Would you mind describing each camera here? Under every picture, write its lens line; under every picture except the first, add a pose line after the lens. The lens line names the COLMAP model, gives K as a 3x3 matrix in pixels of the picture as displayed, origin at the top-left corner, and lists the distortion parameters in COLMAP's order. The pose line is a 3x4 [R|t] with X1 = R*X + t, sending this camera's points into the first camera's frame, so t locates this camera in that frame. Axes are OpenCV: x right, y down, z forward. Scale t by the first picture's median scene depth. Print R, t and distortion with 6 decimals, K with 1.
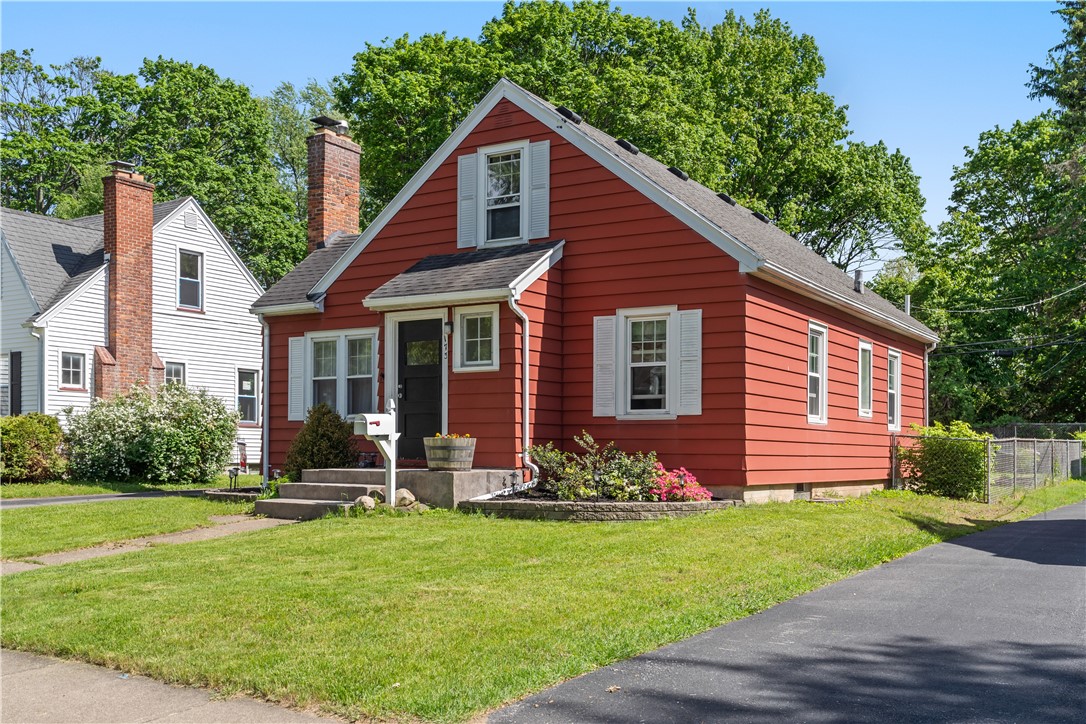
lens RADIAL K [[1077.2, 0, 542.7], [0, 1077.2, 462.3], [0, 0, 1]] dist [0.003784, -0.001070]
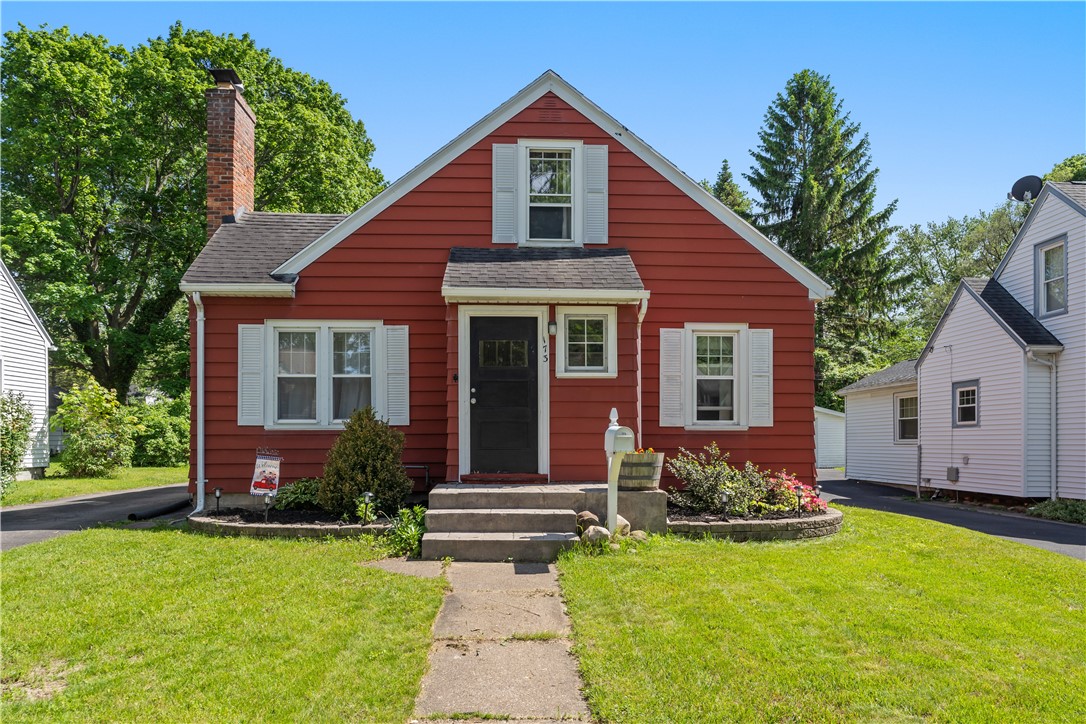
lens RADIAL K [[765.8, 0, 543.8], [0, 765.8, 447.4], [0, 0, 1]] dist [-0.004088, 0.003897]
pose [[0.824390, -0.010426, 0.565926, -0.453294], [0.009279, 0.999945, 0.004905, -0.027447], [-0.565946, 0.001208, 0.824441, 0.469037]]
